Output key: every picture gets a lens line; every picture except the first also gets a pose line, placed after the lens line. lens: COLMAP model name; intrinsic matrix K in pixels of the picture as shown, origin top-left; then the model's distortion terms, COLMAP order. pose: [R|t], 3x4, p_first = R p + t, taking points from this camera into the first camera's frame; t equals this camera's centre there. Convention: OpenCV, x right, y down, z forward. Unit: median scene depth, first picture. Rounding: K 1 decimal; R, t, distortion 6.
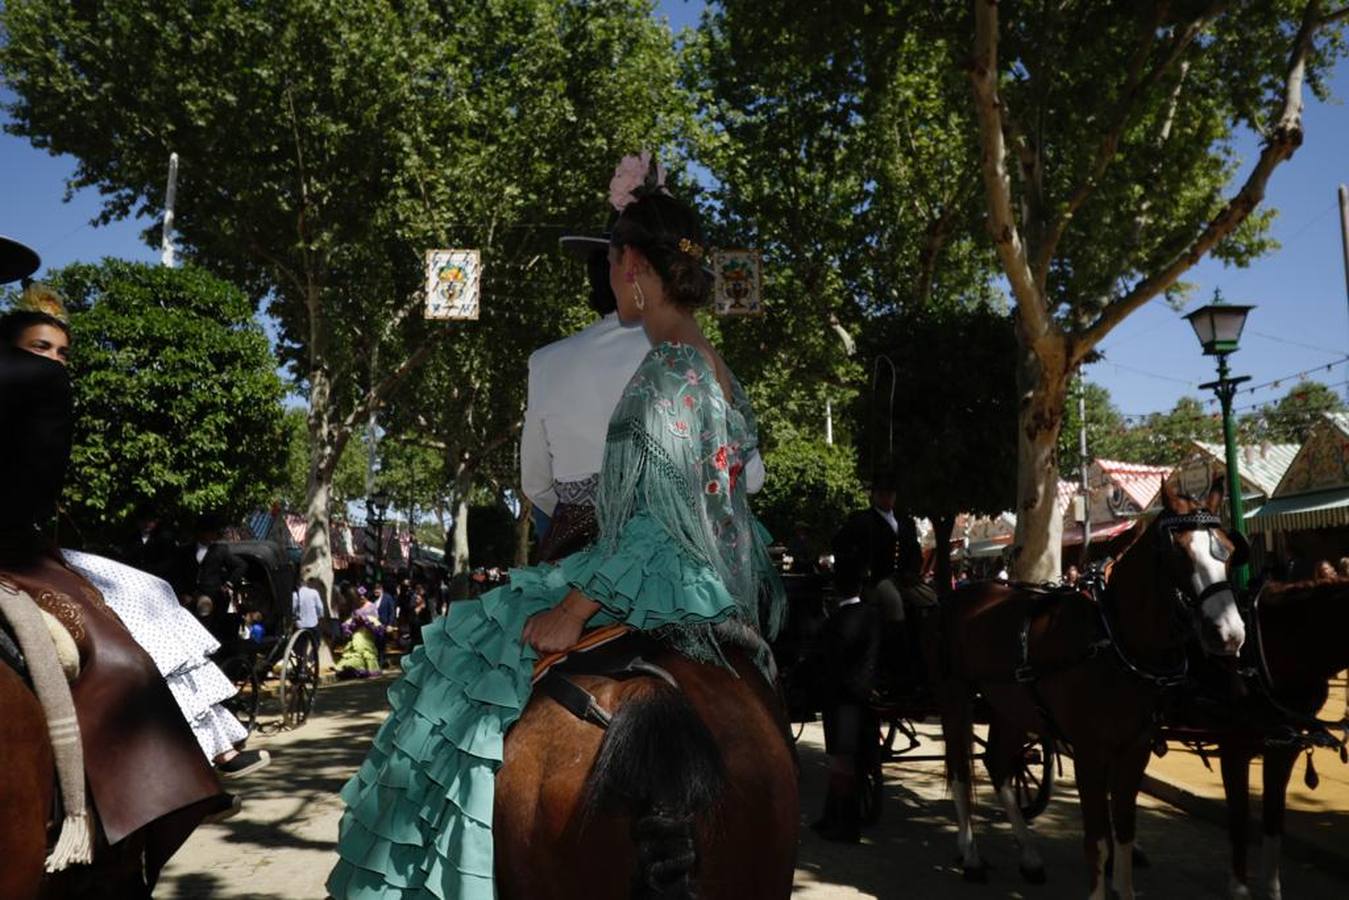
lens RADIAL K [[1078.7, 0, 678.6], [0, 1078.7, 458.9], [0, 0, 1]] dist [0.011456, 0.002469]
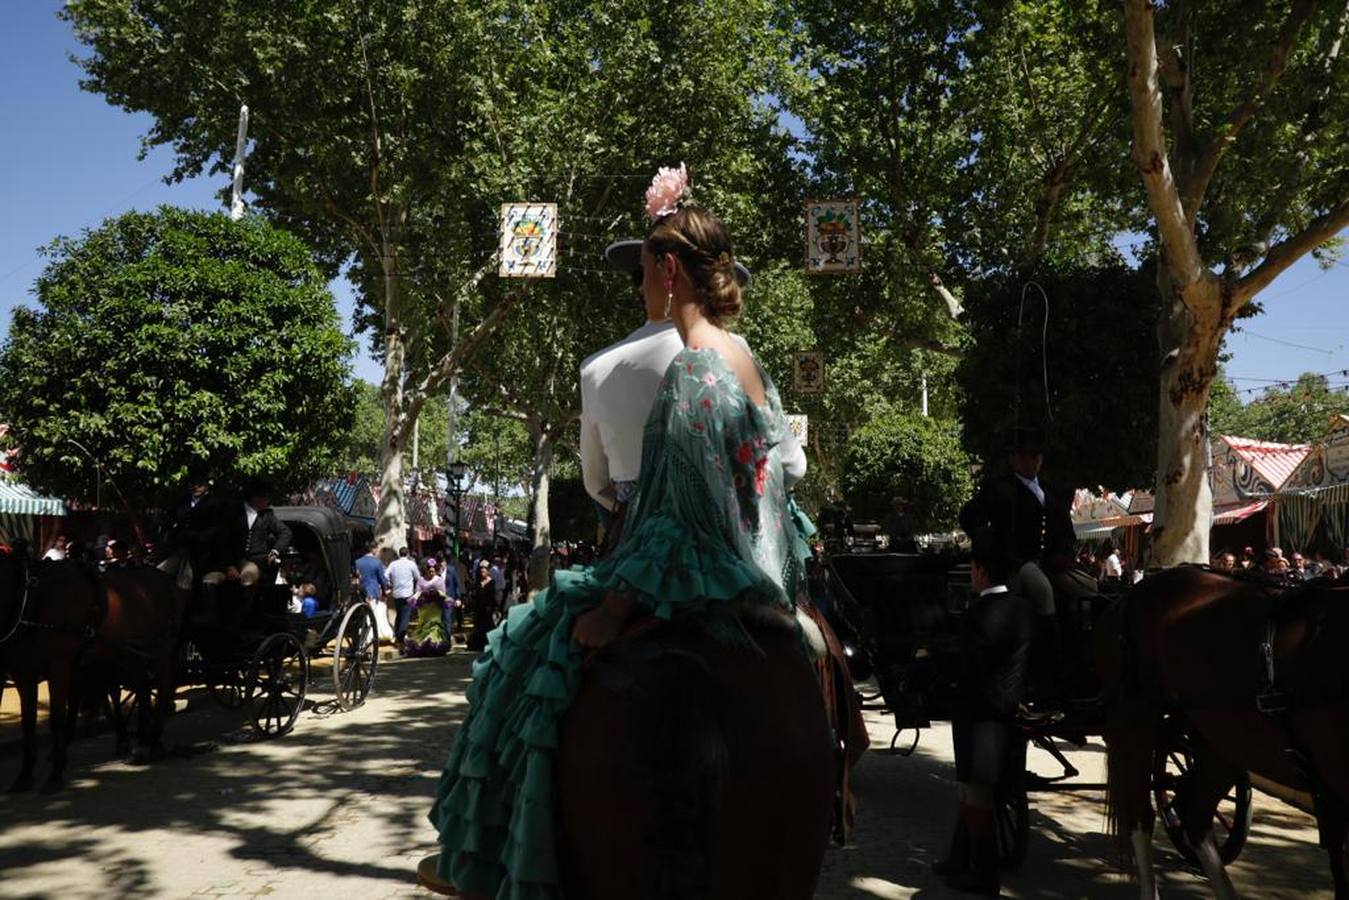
lens RADIAL K [[1075.6, 0, 670.7], [0, 1075.6, 456.8], [0, 0, 1]] dist [0.010023, 0.002746]
pose [[0.996142, 0.010068, -0.087177, -0.001884], [-0.008383, 0.999771, 0.019672, 0.007390], [0.087355, -0.018865, 0.995999, 0.067966]]
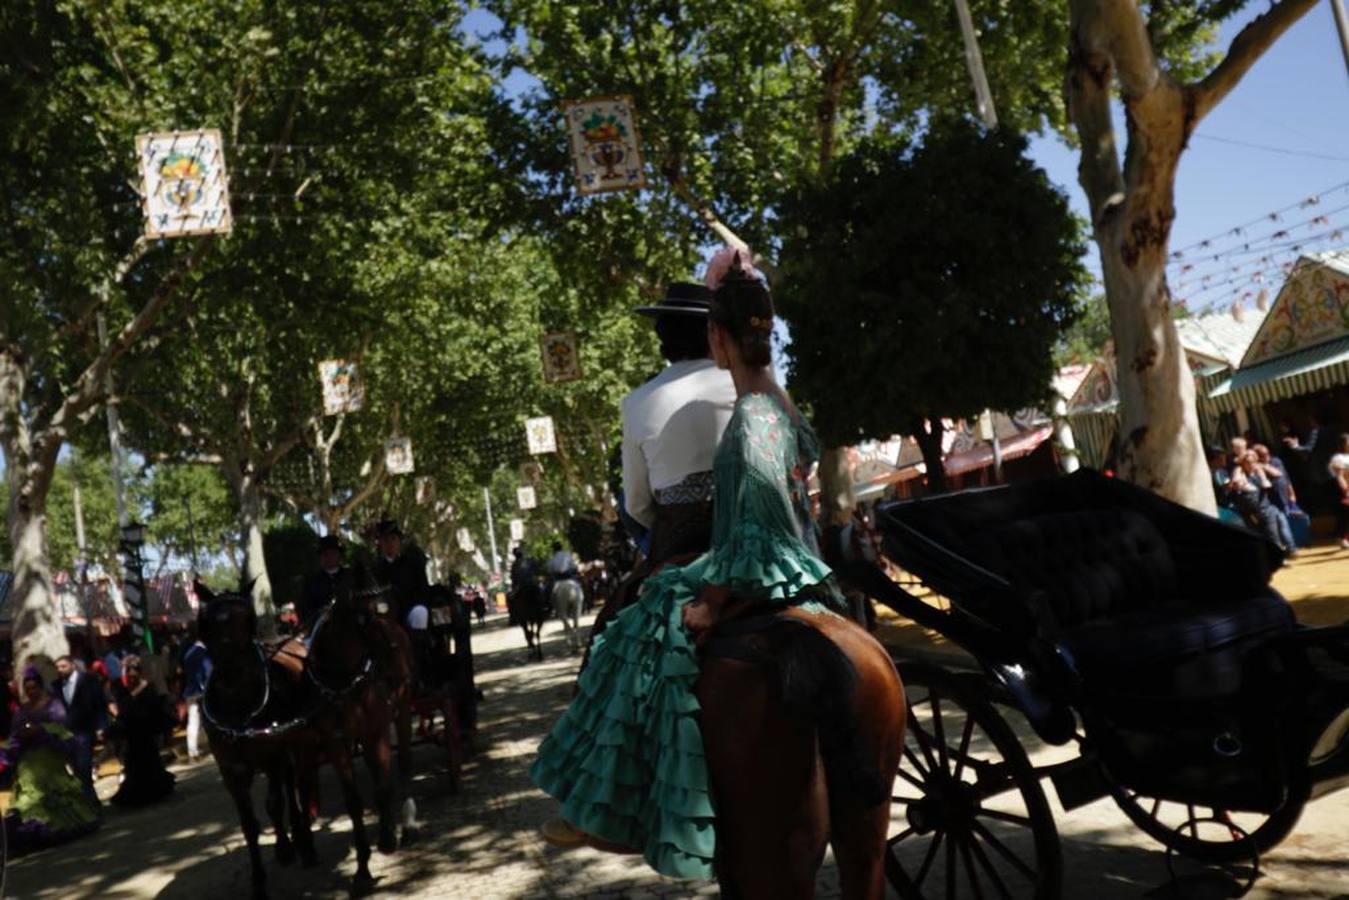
lens RADIAL K [[1075.6, 0, 670.7], [0, 1075.6, 456.8], [0, 0, 1]] dist [0.010023, 0.002746]
pose [[0.974754, -0.139936, 0.173990, -0.053424], [0.139245, 0.990125, 0.016233, 0.033314], [-0.174543, 0.008404, 0.984614, 0.279247]]
